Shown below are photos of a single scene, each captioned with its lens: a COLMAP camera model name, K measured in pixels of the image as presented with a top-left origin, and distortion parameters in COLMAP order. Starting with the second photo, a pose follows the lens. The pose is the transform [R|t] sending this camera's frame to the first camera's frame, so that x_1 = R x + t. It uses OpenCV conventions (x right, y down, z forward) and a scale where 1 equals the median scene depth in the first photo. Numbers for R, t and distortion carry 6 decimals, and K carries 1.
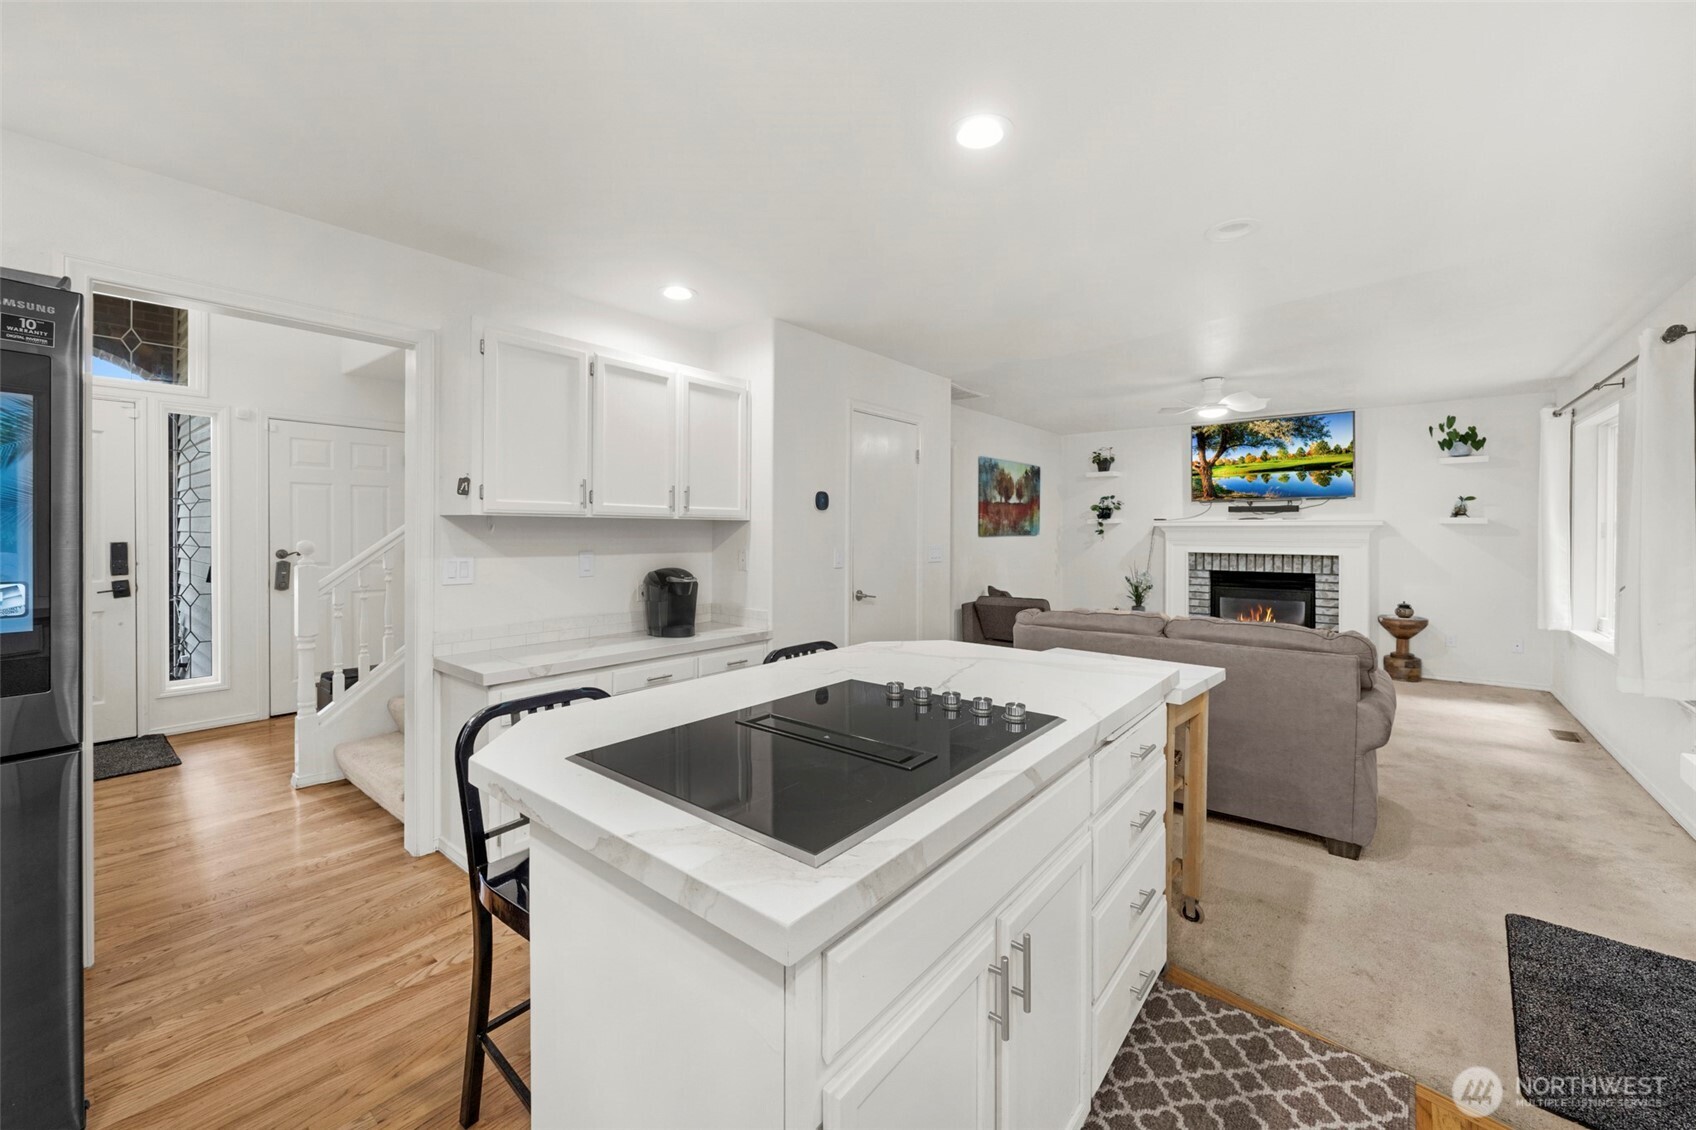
lens RADIAL K [[678.6, 0, 822.6], [0, 678.6, 517.7], [0, 0, 1]] dist [0.021812, 0.000230]
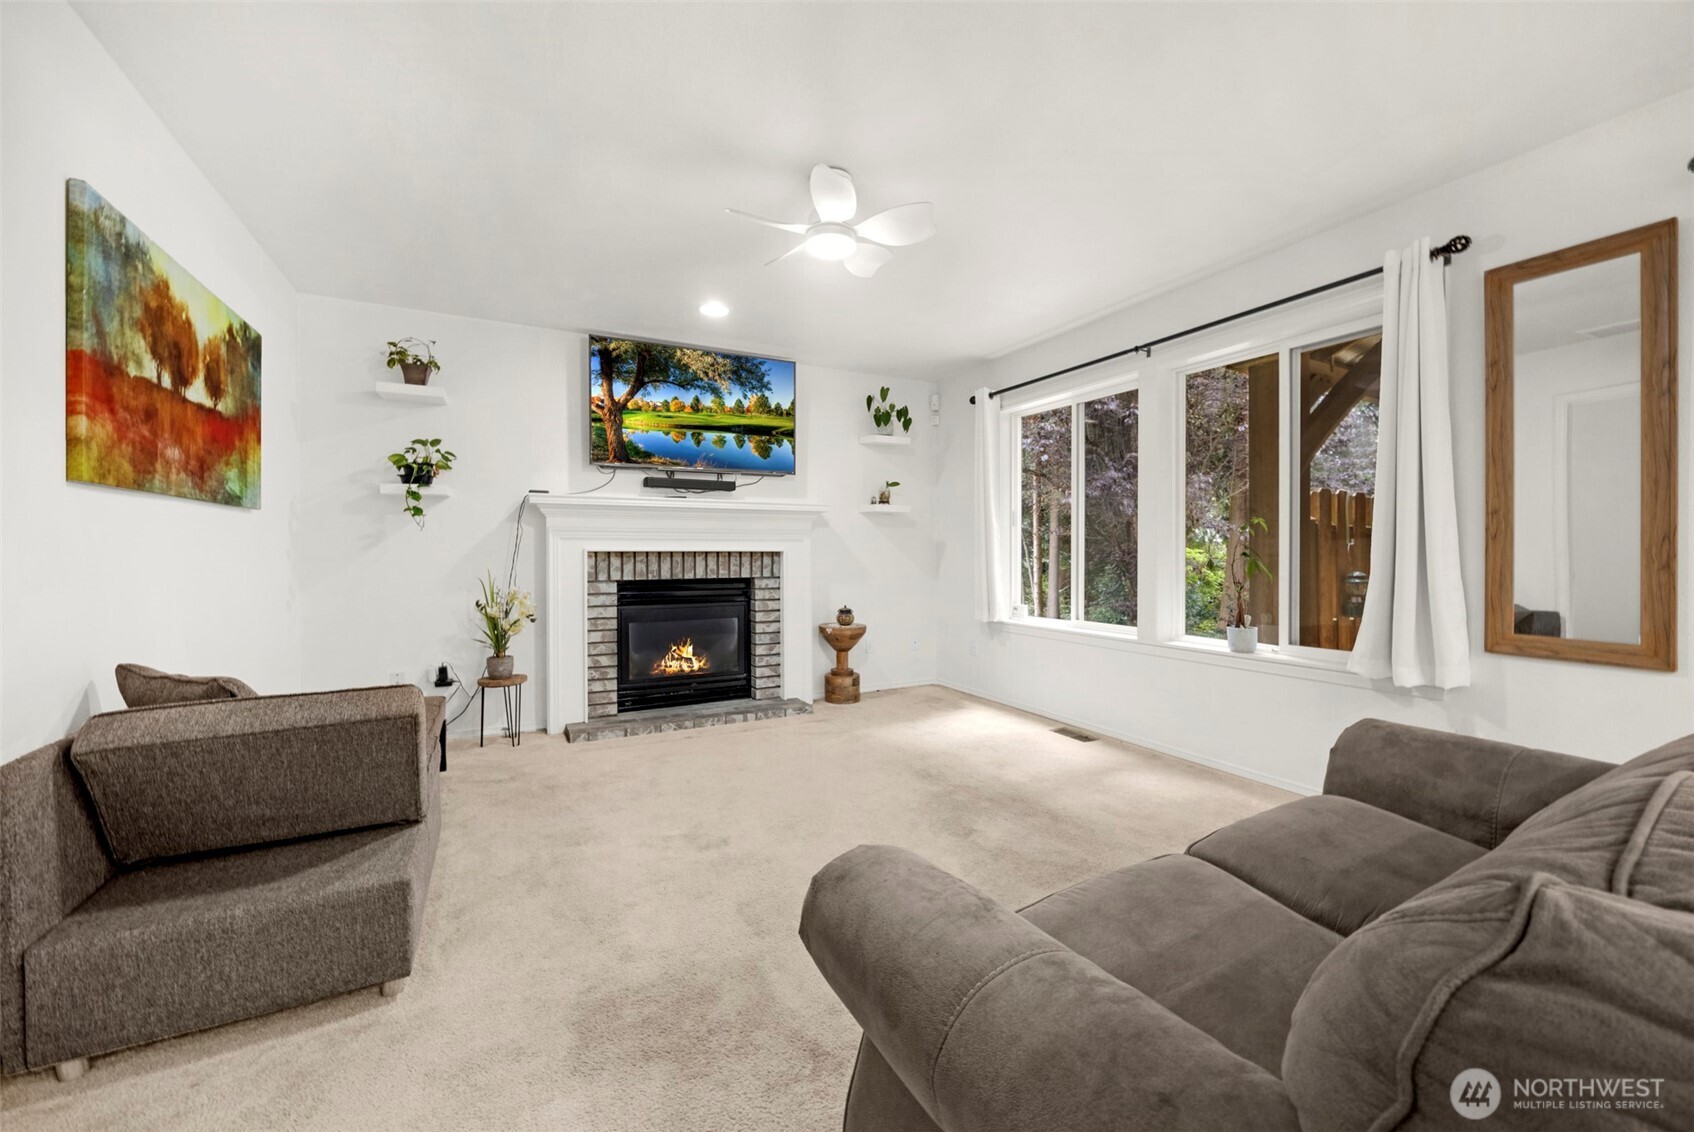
lens RADIAL K [[677.8, 0, 861.4], [0, 677.8, 557.4], [0, 0, 1]] dist [0.021812, 0.000230]
pose [[0.379706, -0.008290, 0.925070, 0.094815], [-0.018214, 0.999699, 0.016435, 0.044613], [-0.924928, -0.023089, 0.379441, 0.597841]]
